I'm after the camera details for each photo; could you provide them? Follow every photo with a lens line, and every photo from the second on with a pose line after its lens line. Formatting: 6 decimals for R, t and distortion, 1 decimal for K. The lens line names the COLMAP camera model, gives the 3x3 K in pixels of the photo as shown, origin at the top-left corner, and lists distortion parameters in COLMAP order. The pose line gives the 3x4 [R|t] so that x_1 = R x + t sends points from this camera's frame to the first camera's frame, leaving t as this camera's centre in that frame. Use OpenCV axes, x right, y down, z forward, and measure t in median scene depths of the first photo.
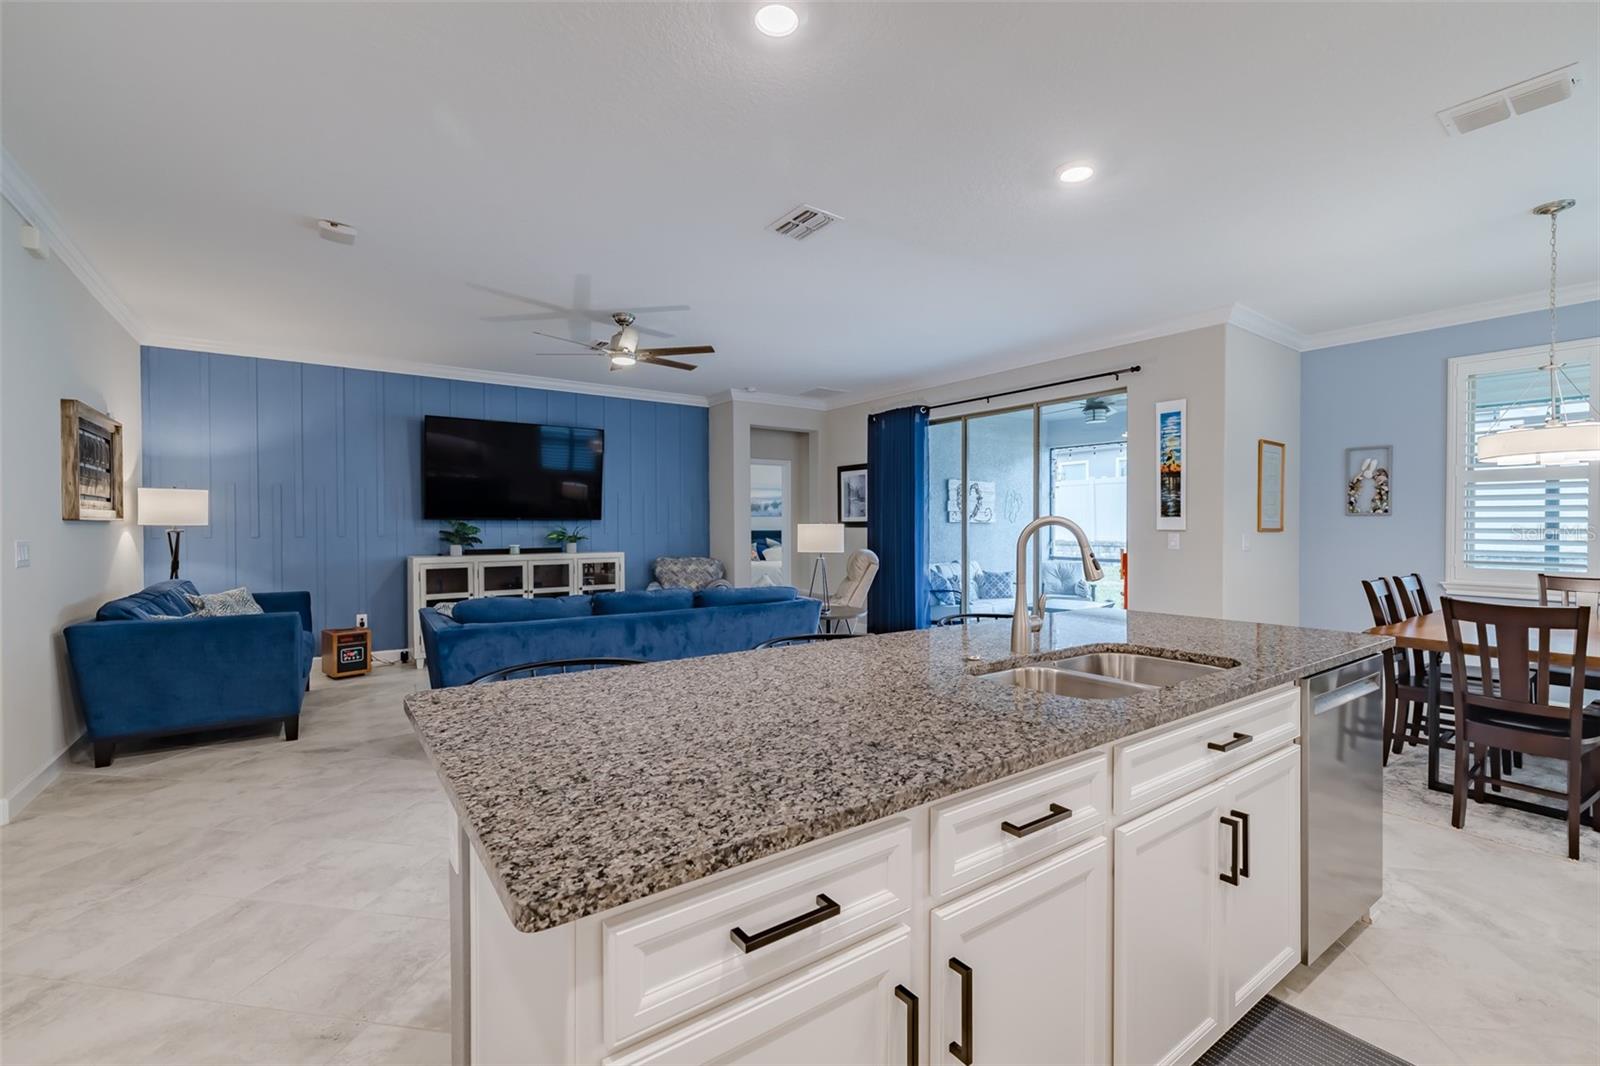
lens RADIAL K [[692.8, 0, 800.0], [0, 692.8, 530.3], [0, 0, 1]] dist [0.000314, 0.000007]
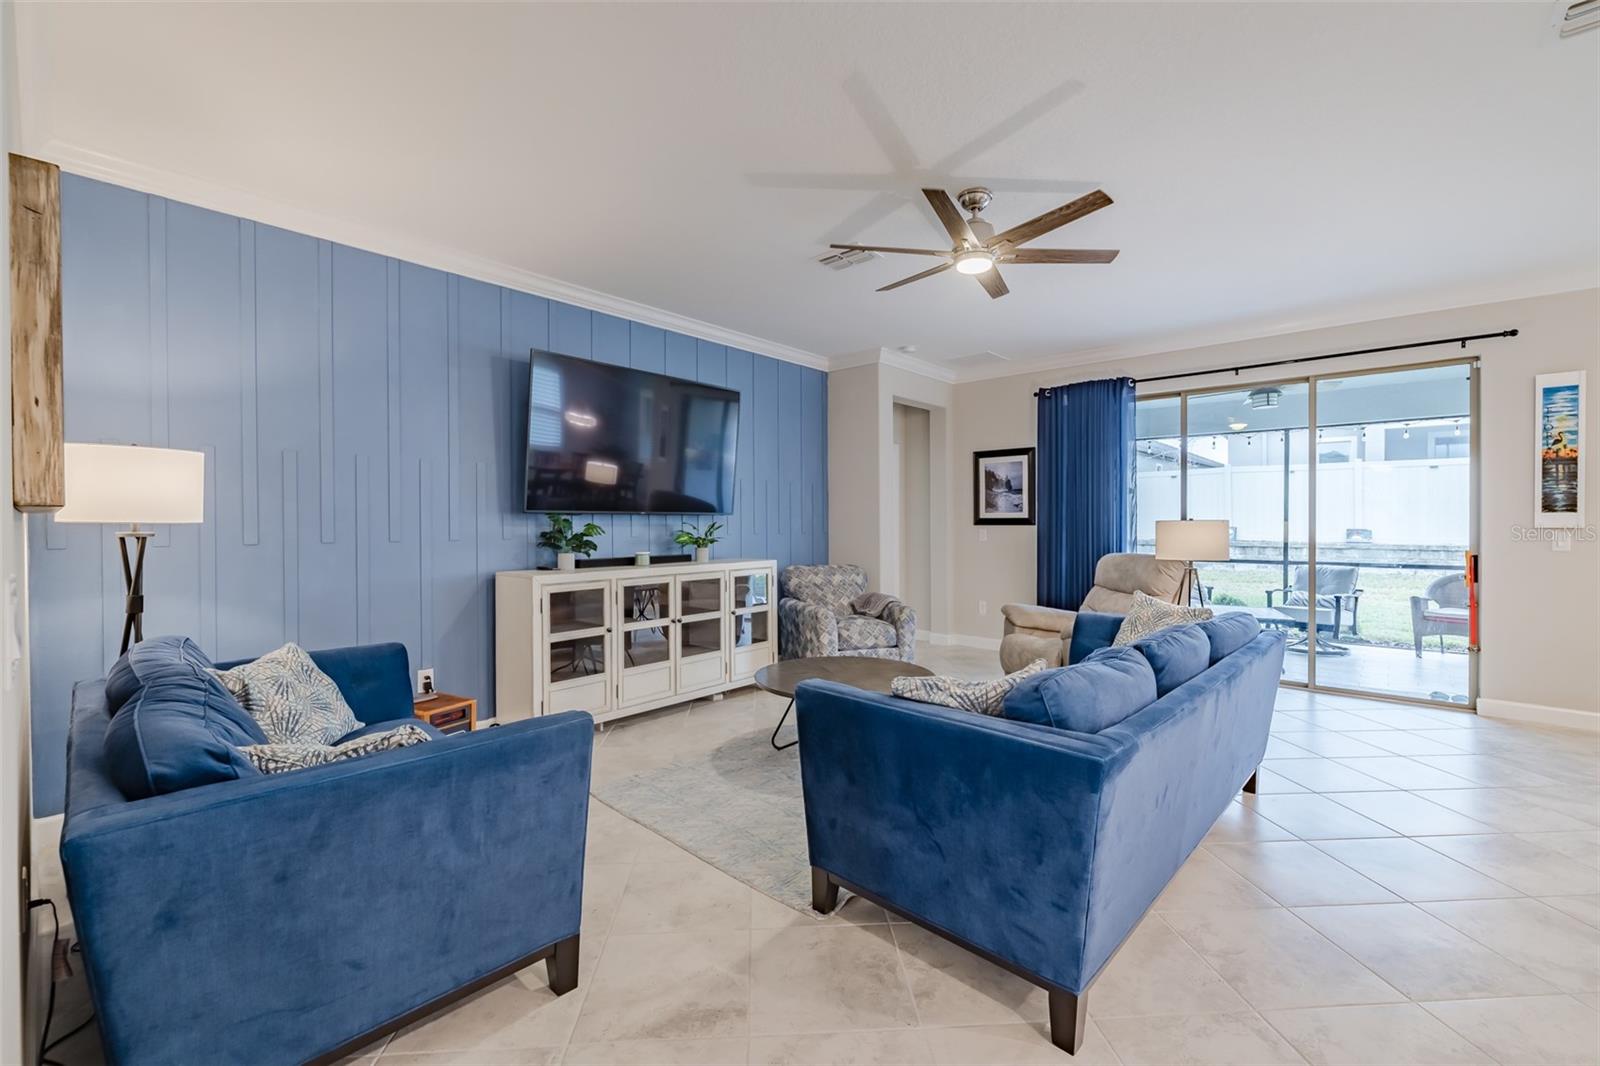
lens RADIAL K [[679.7, 0, 799.0], [0, 679.7, 525.9], [0, 0, 1]] dist [0.000053, 0.000383]
pose [[0.973500, -0.001493, 0.228683, -0.510397], [0.002183, 0.999994, -0.002763, -0.002472], [-0.228677, 0.003189, 0.973497, 0.391348]]
